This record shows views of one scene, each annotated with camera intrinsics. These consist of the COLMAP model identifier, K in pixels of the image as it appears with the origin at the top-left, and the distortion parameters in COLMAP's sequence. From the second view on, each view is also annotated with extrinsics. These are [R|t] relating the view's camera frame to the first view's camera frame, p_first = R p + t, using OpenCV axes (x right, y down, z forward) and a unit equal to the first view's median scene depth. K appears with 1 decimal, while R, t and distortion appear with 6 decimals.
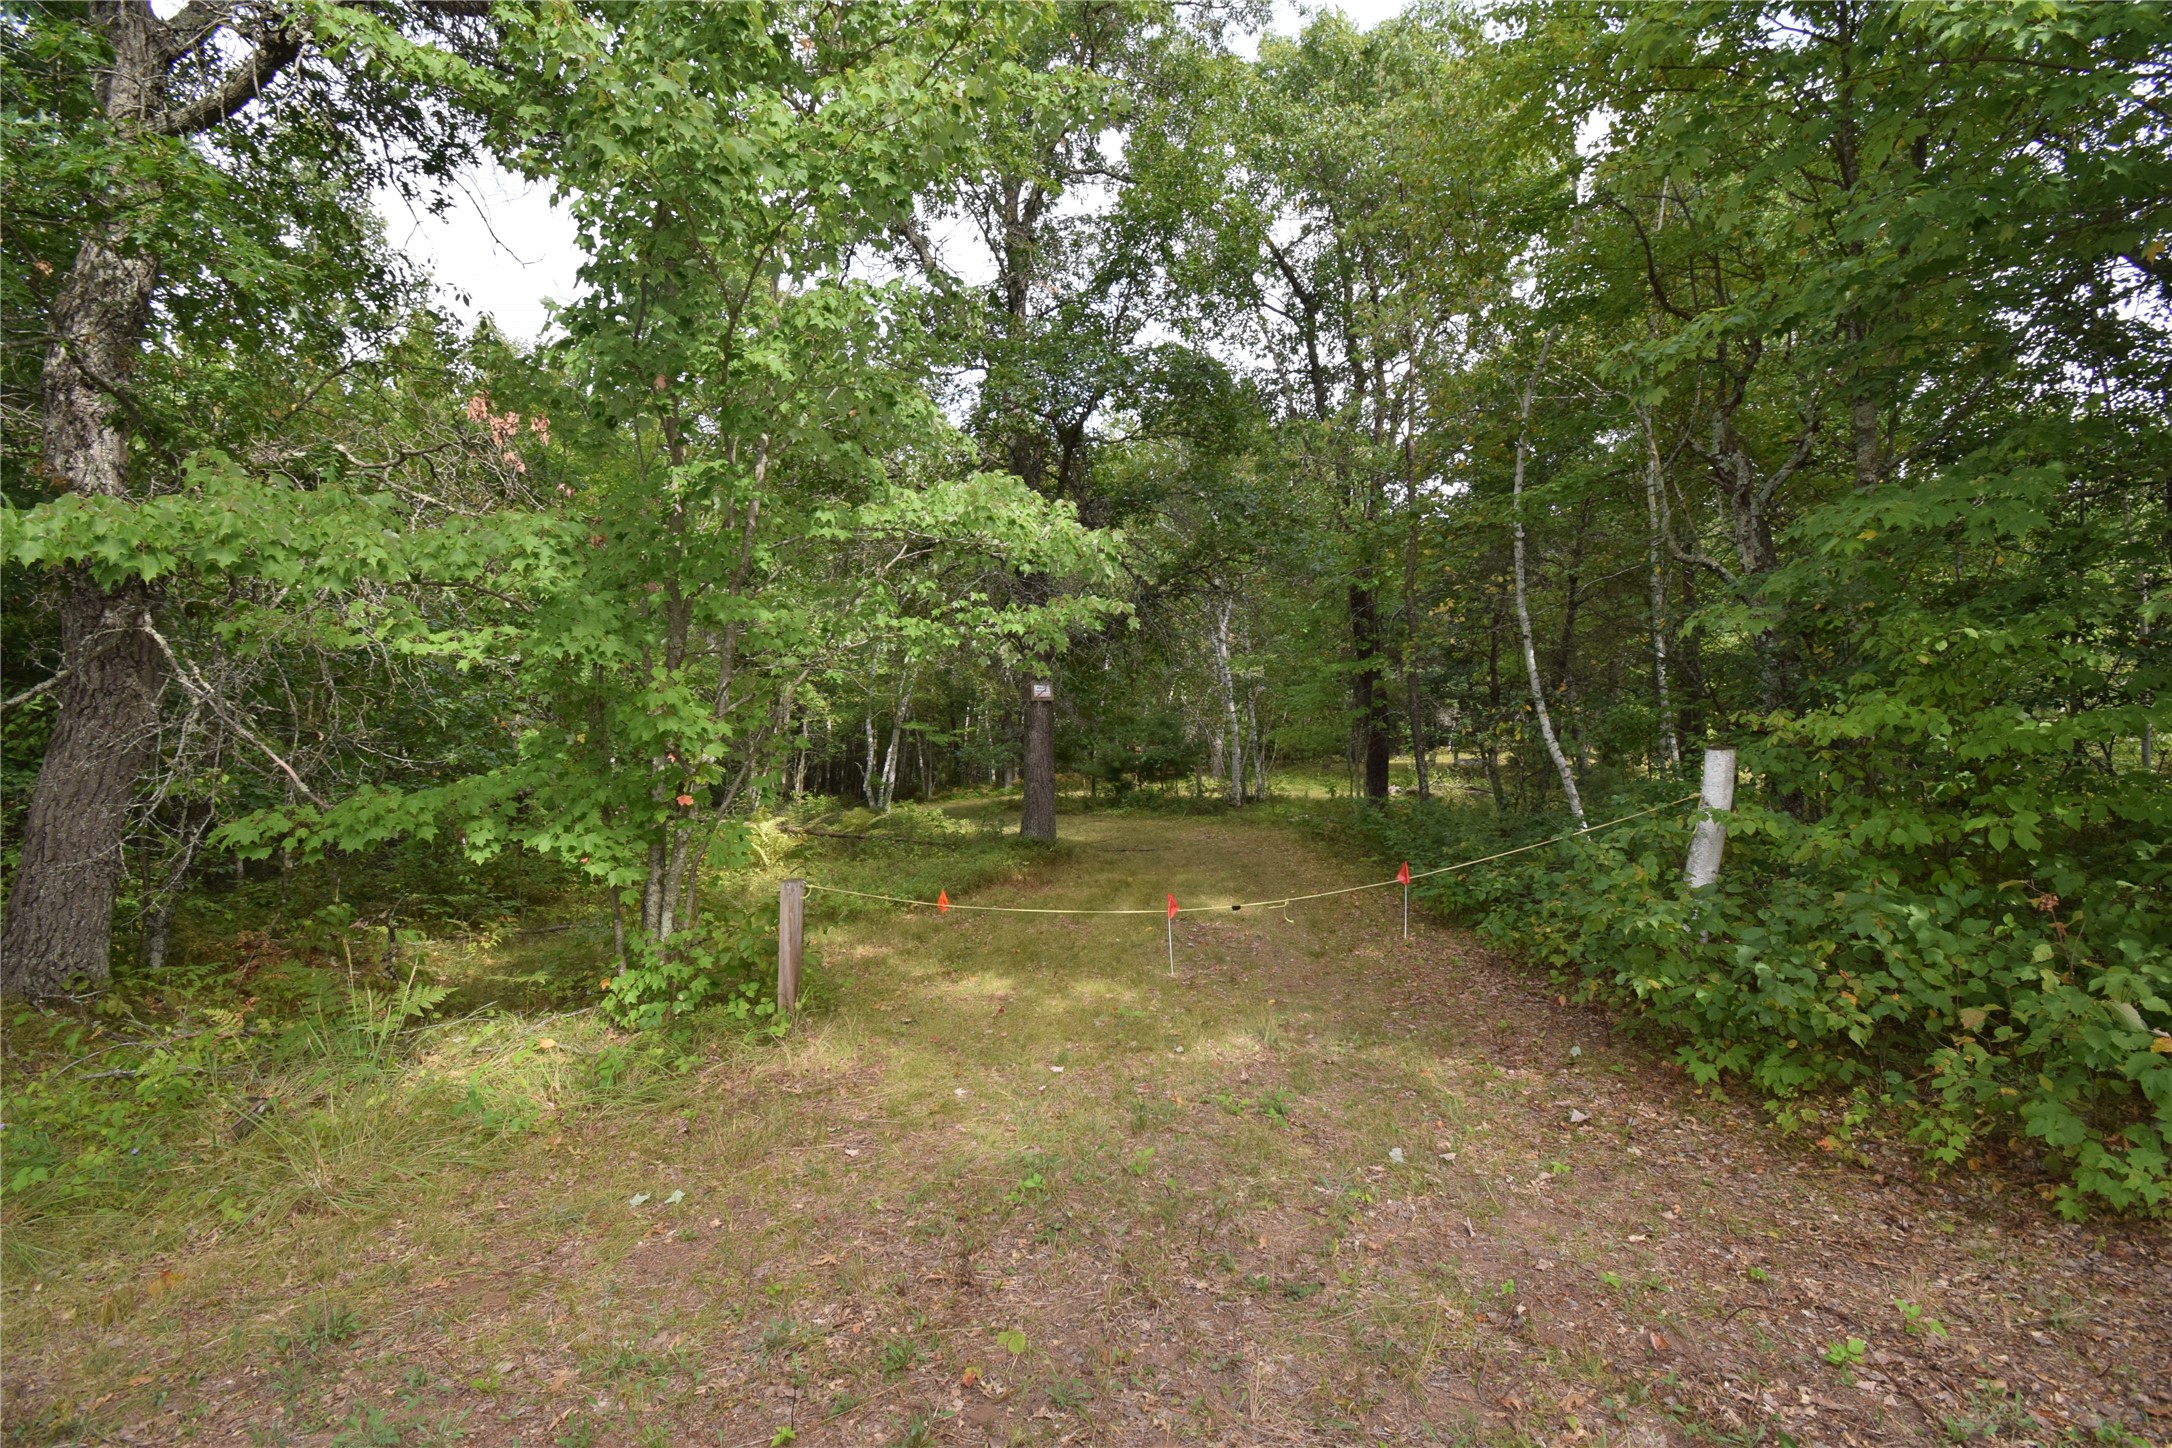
lens RADIAL K [[1075.6, 0, 1086.0], [0, 1075.6, 724.0], [0, 0, 1]] dist [-0.022648, -0.000214]
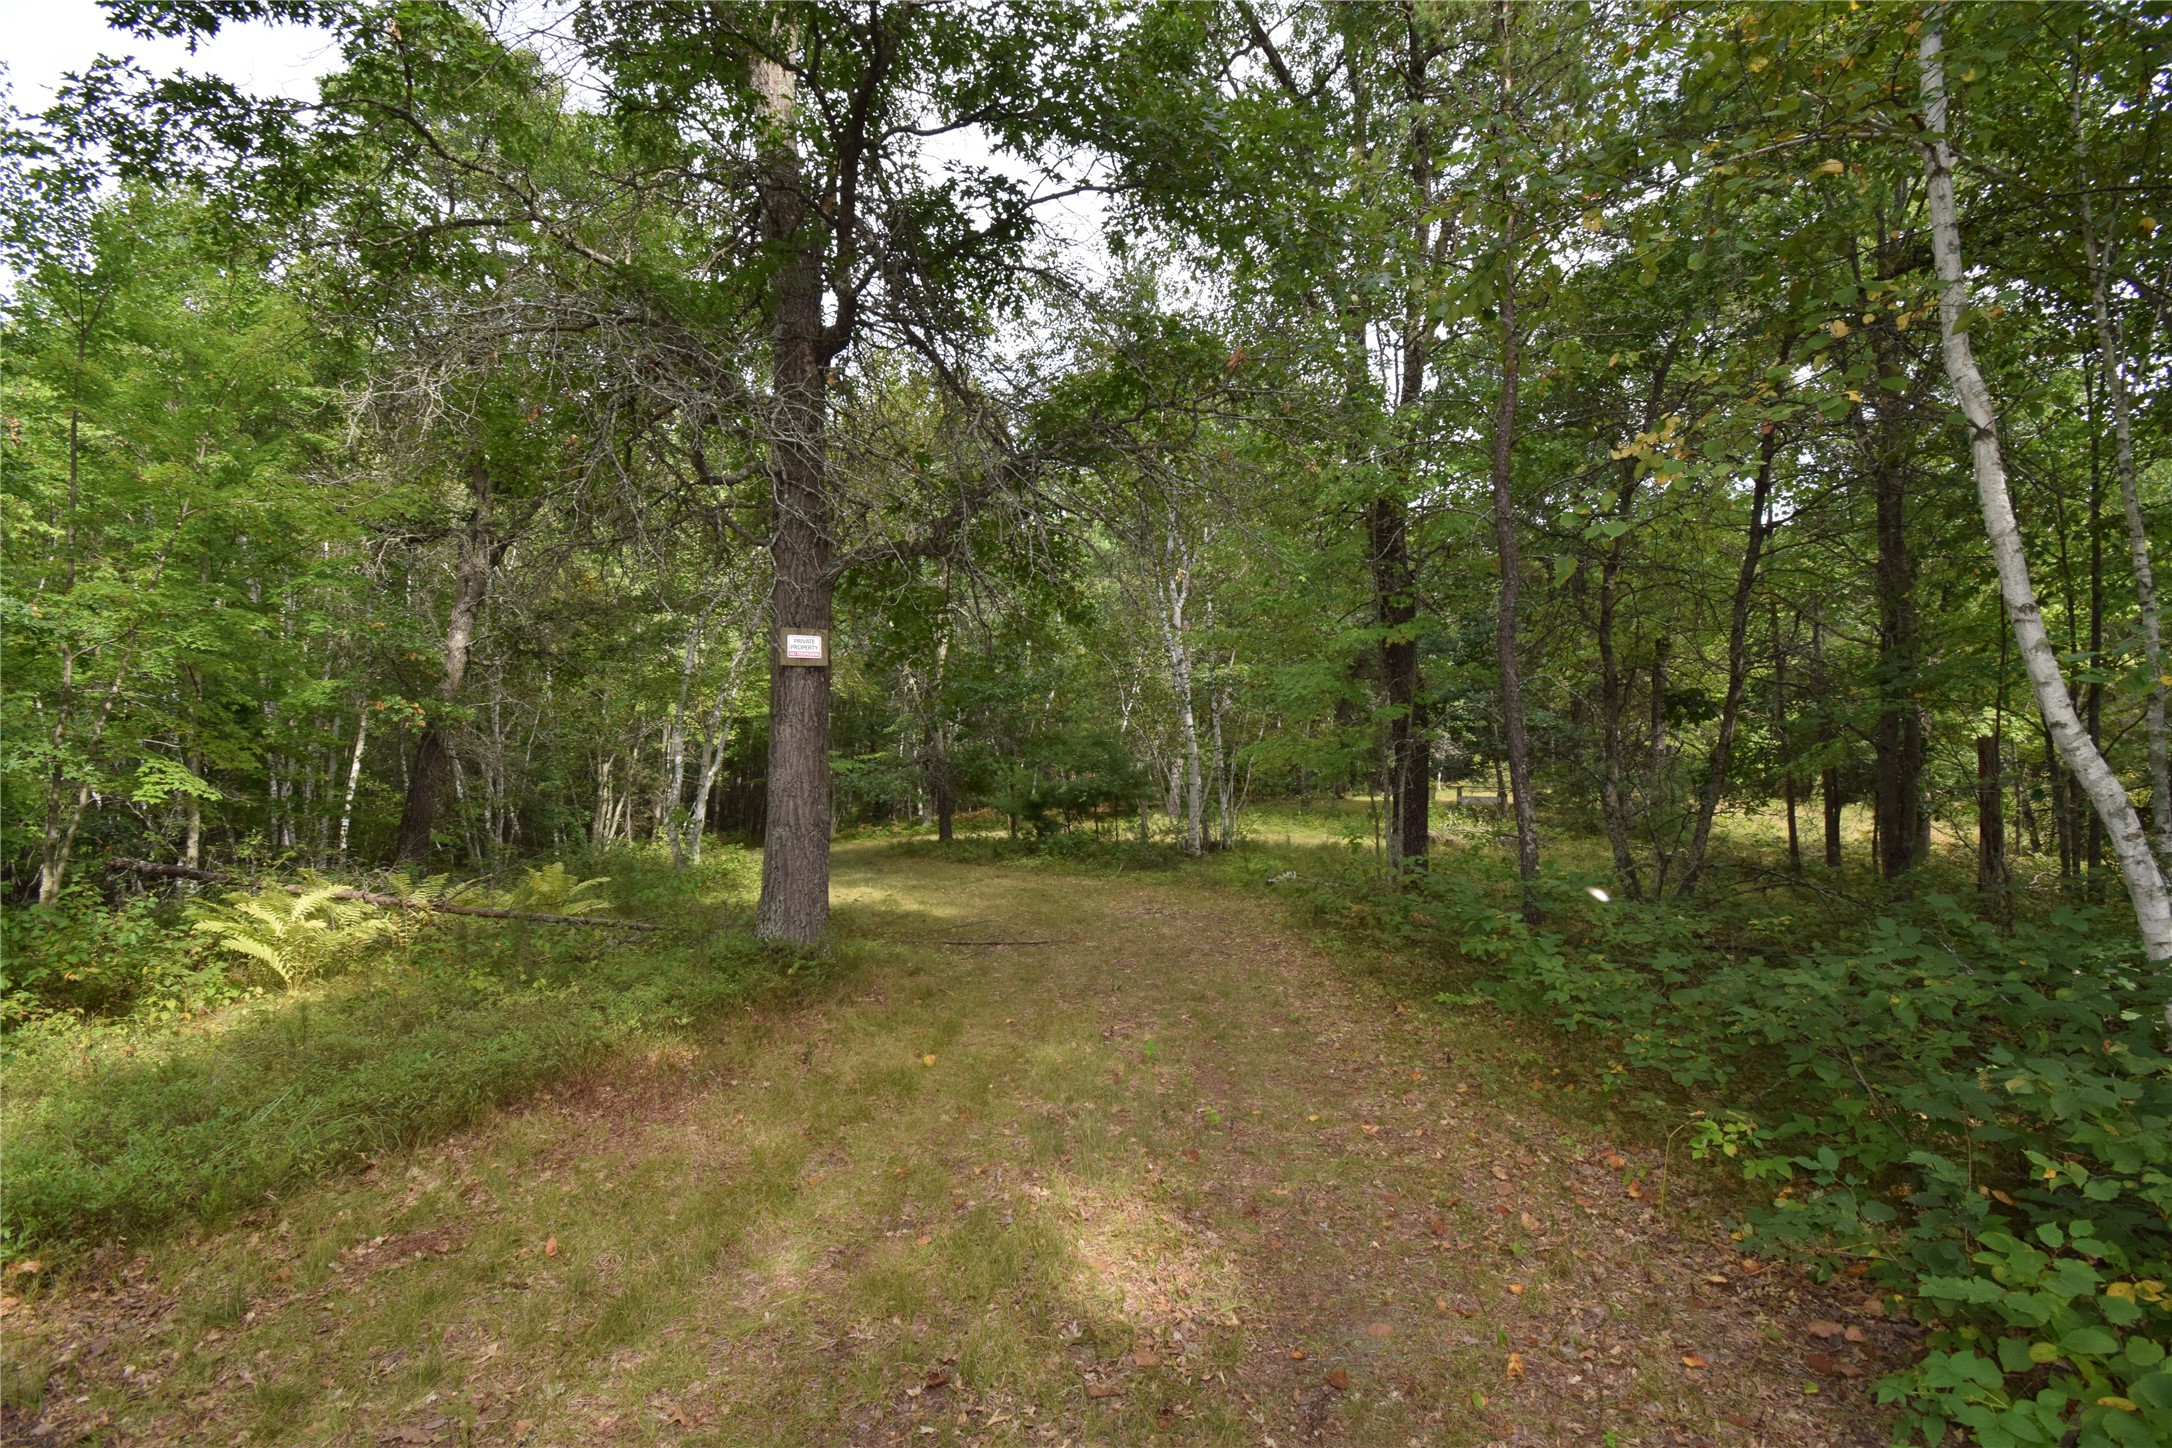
lens RADIAL K [[1075.6, 0, 1086.0], [0, 1075.6, 724.0], [0, 0, 1]] dist [-0.022648, -0.000214]
pose [[0.999374, 0.008923, 0.034233, 0.040904], [-0.007792, 0.999424, -0.033043, 0.011998], [-0.034508, 0.032756, 0.998867, 0.274696]]
